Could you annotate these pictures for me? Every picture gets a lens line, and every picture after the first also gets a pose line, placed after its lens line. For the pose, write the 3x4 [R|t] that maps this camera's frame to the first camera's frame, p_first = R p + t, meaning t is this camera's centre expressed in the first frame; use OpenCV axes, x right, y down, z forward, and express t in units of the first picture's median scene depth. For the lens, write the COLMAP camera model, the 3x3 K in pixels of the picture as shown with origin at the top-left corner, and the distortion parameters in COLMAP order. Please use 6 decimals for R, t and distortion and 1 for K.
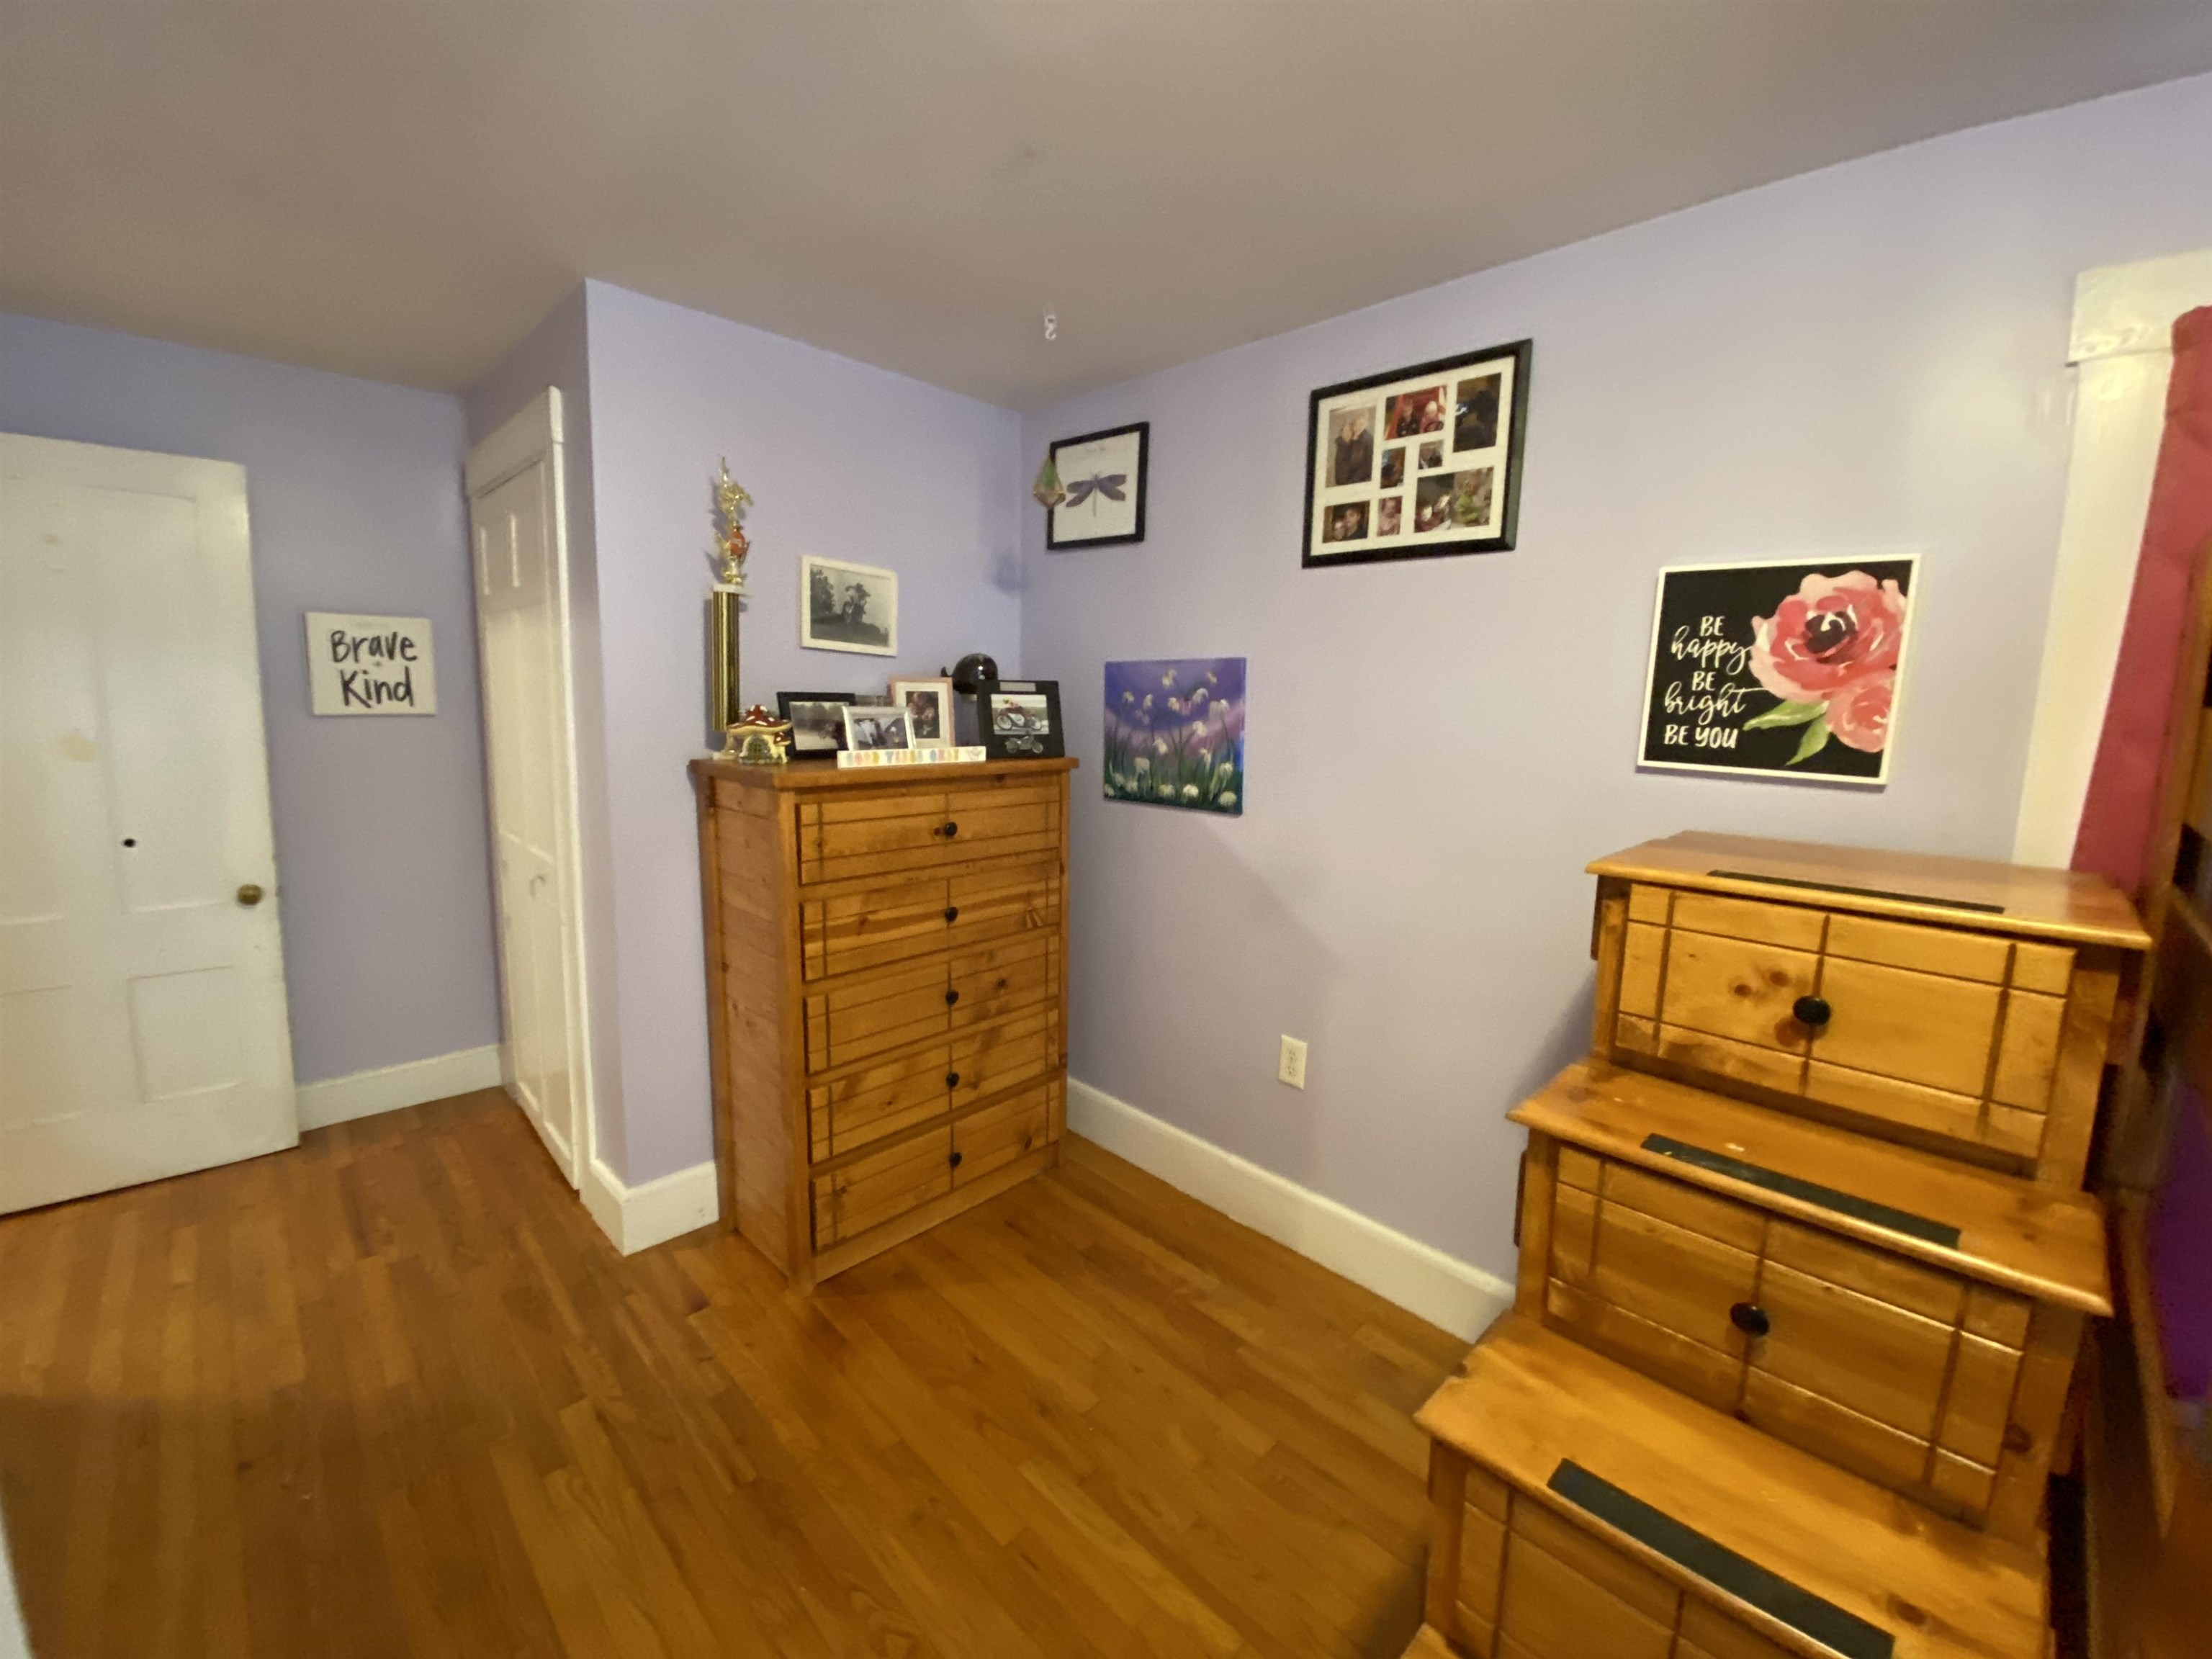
lens RADIAL K [[893.2, 0, 1110.3], [0, 893.2, 819.4], [0, 0, 1]] dist [0.019913, -0.019310]
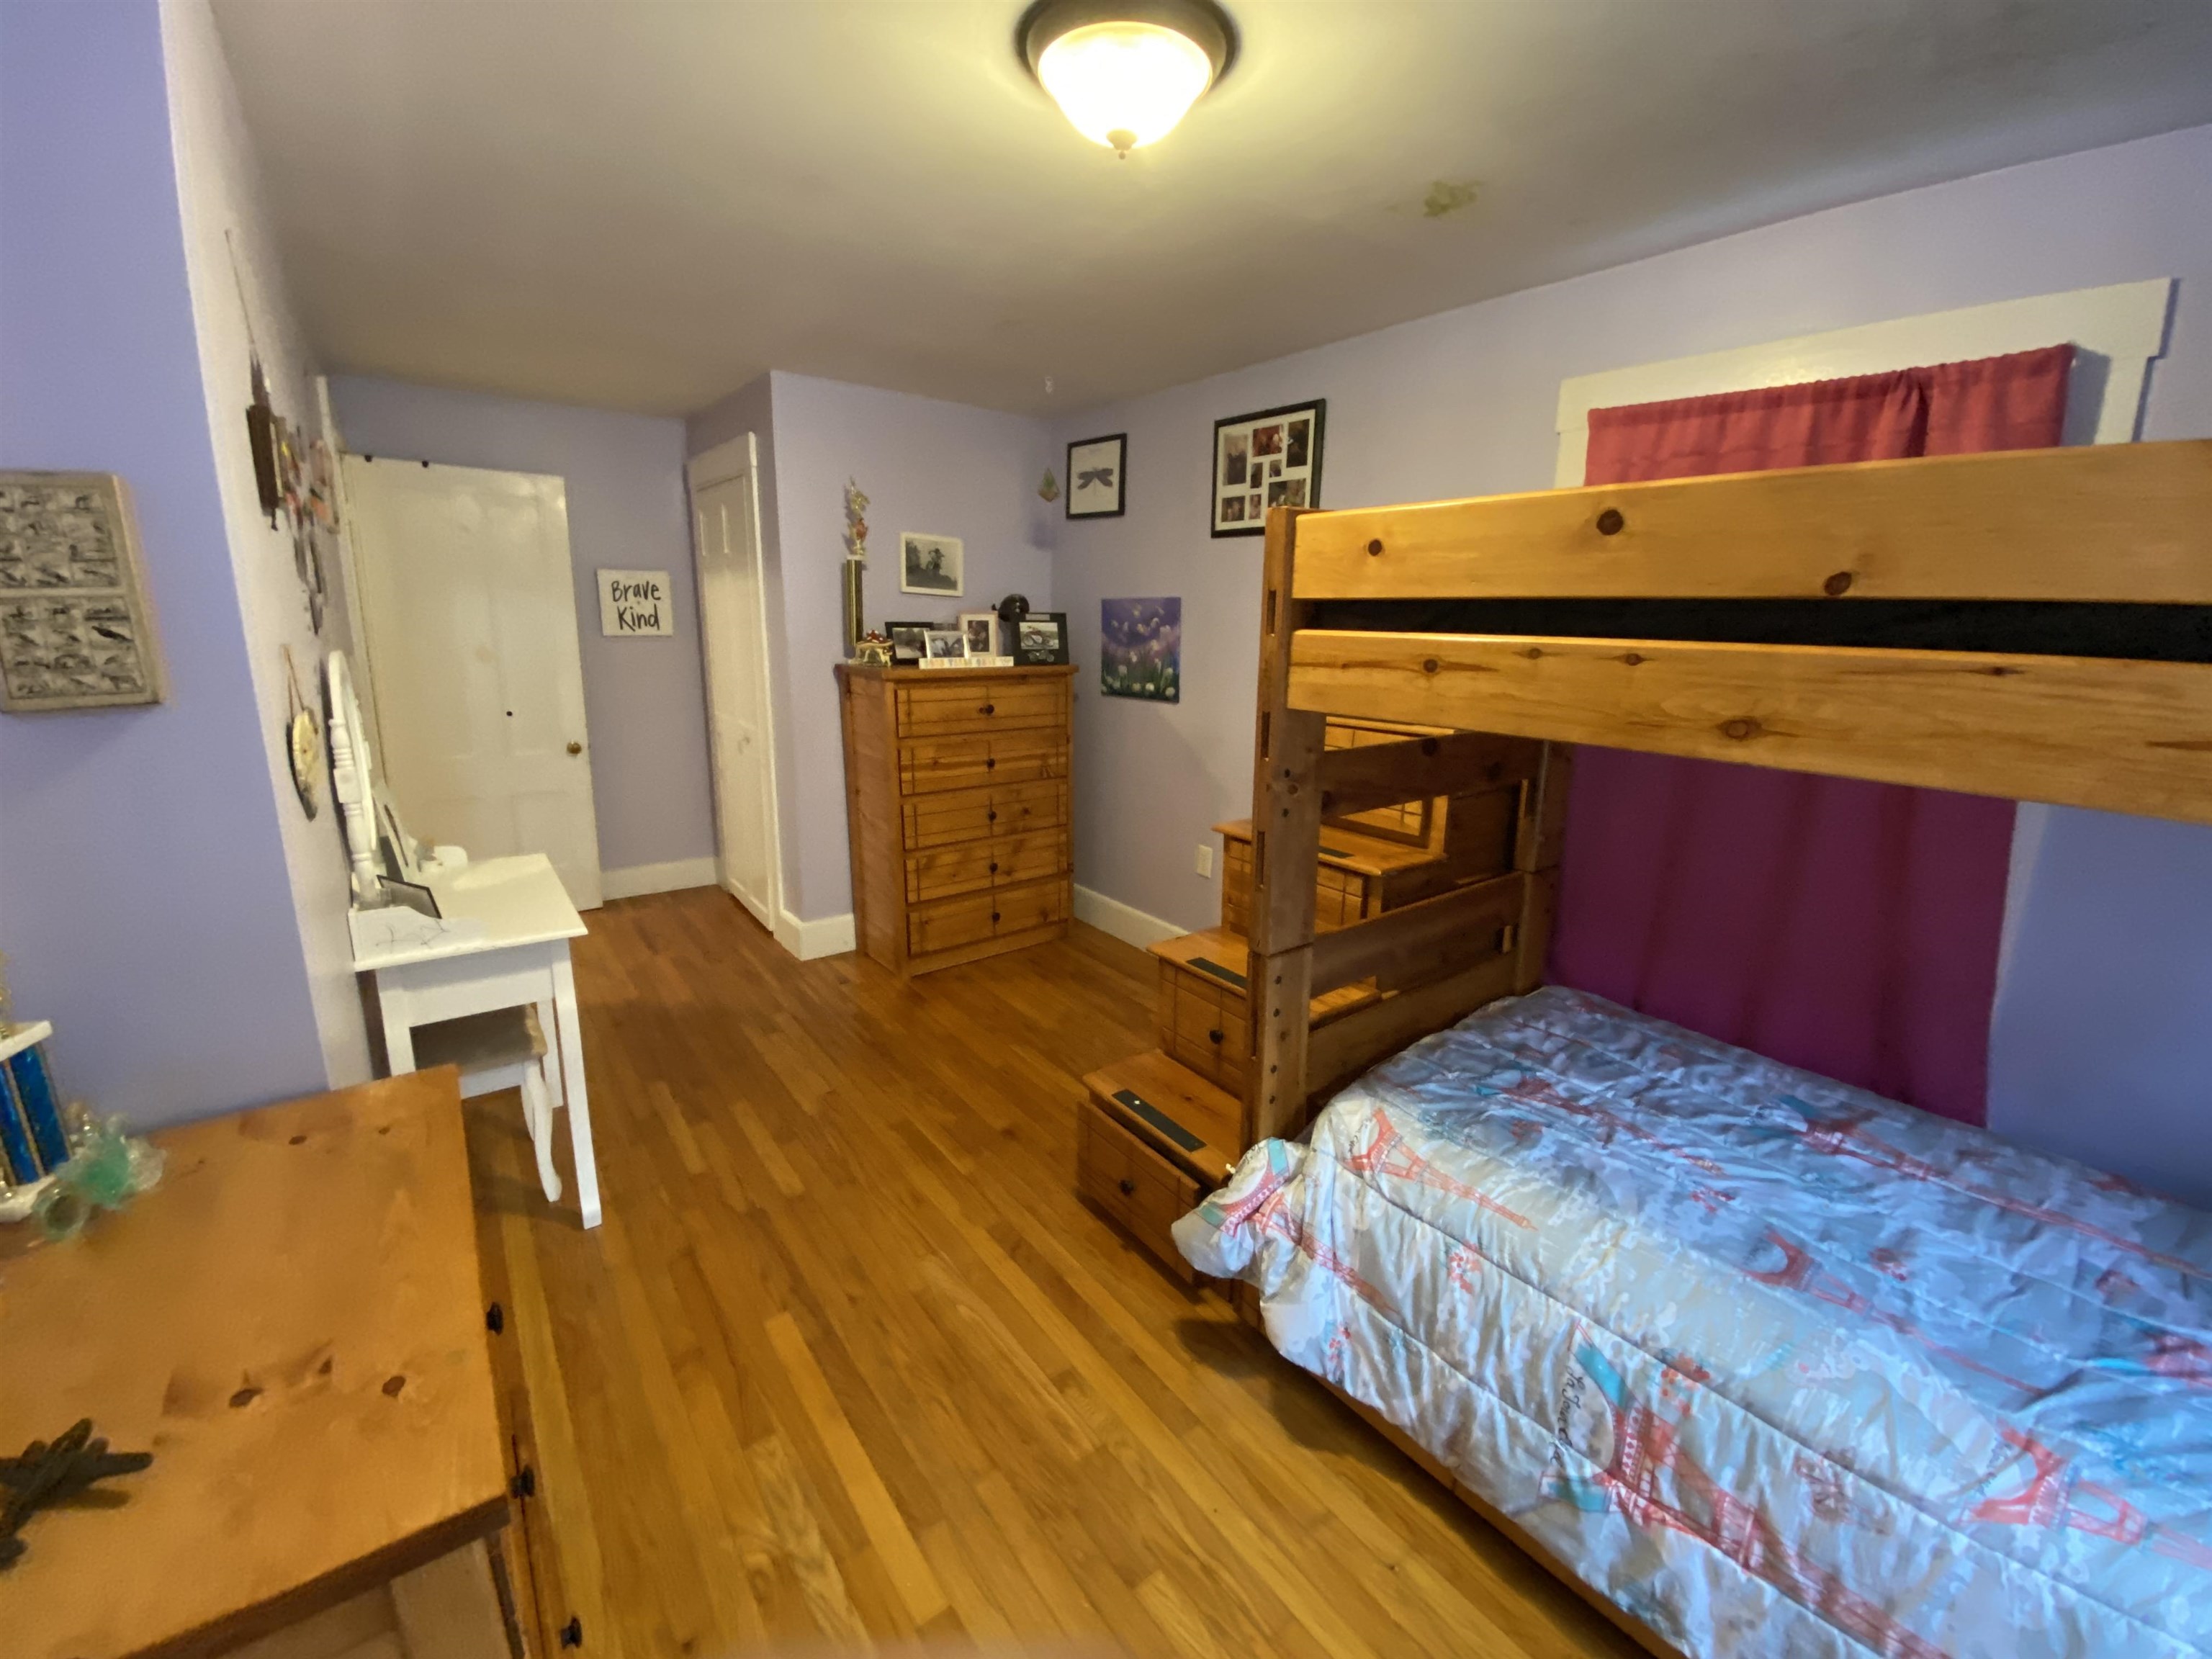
lens RADIAL K [[894.5, 0, 1106.0], [0, 894.5, 829.5], [0, 0, 1]] dist [0.032954, -0.019069]
pose [[0.990544, 0.026531, -0.134607, 0.237869], [-0.013596, 0.995277, 0.096116, 0.066032], [0.136522, -0.093377, 0.986226, -0.548425]]
